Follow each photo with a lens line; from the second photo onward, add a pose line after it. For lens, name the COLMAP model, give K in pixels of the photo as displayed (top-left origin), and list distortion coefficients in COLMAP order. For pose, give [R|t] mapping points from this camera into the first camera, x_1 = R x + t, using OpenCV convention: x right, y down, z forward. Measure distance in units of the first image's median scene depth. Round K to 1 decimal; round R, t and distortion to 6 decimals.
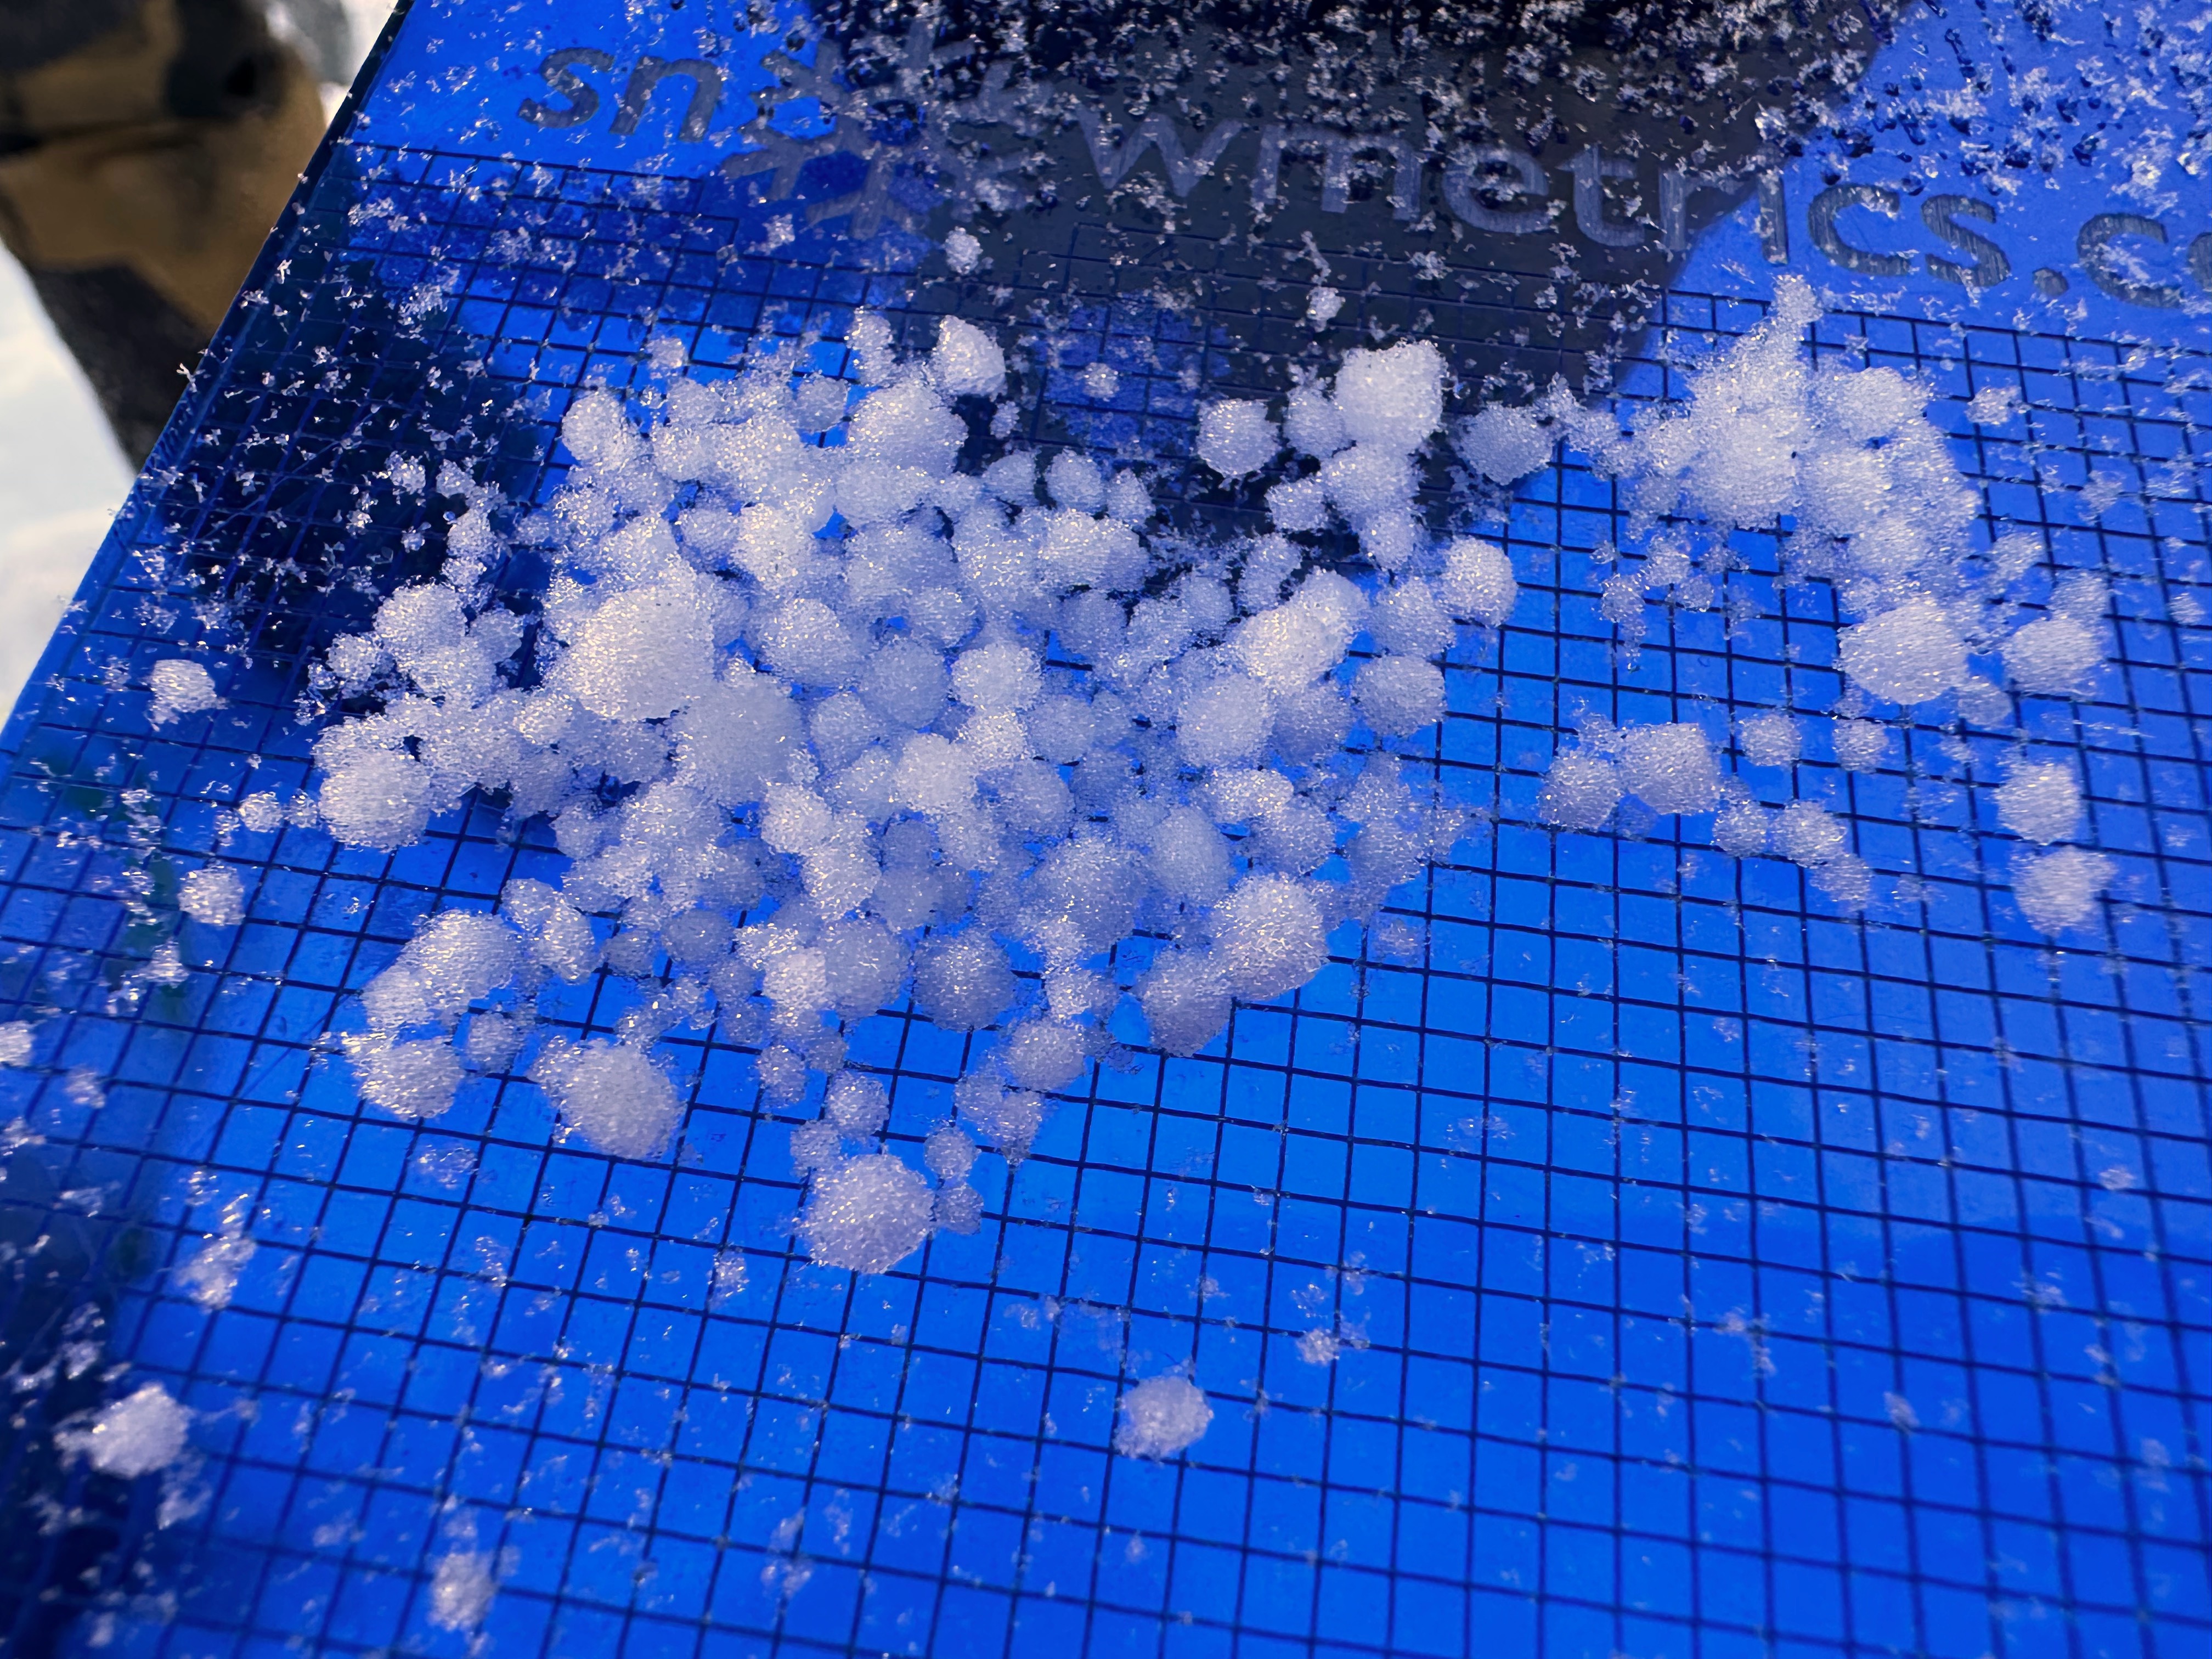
lens RADIAL K [[1537.6, 0, 1114.0], [0, 1537.6, 826.1], [0, 0, 1]] dist [-0.010572, -0.001995]
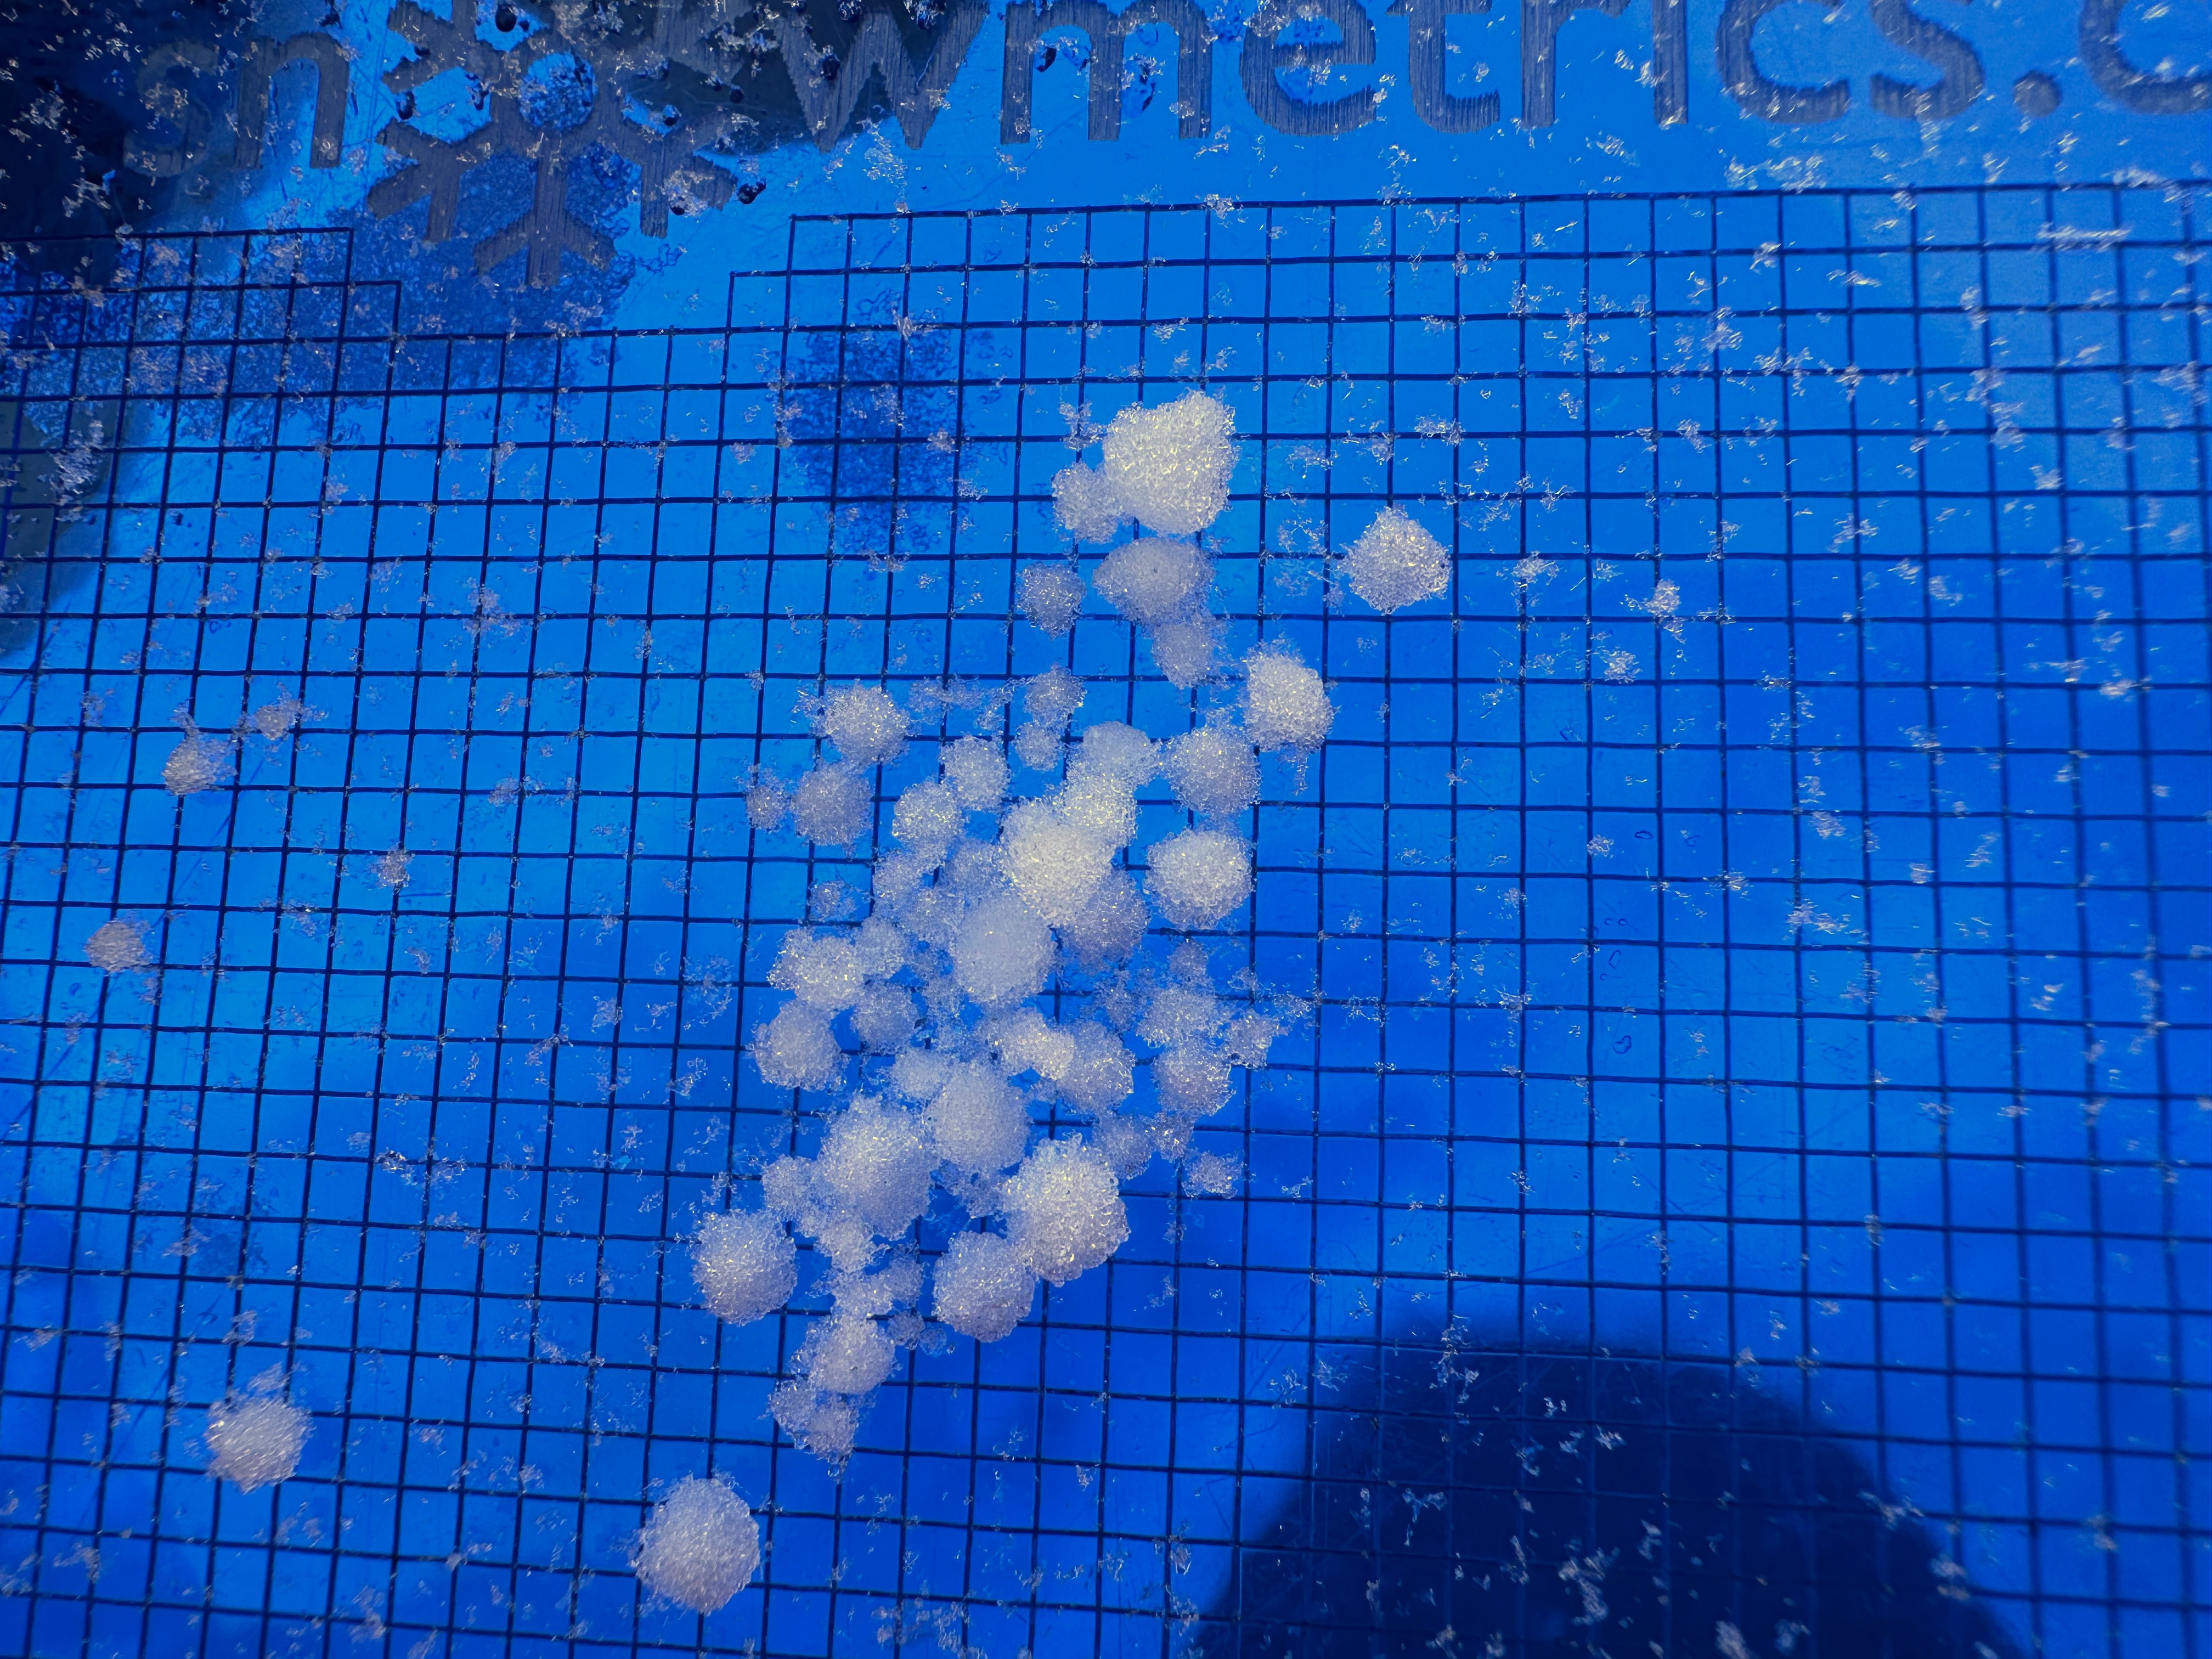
lens RADIAL K [[1537.6, 0, 1098.2], [0, 1537.6, 826.9], [0, 0, 1]] dist [-0.010572, -0.001995]
pose [[0.987369, -0.125819, -0.096292, 0.213195], [0.149885, 0.938751, 0.310293, -0.388178], [0.051353, -0.320806, 0.945752, 0.163305]]
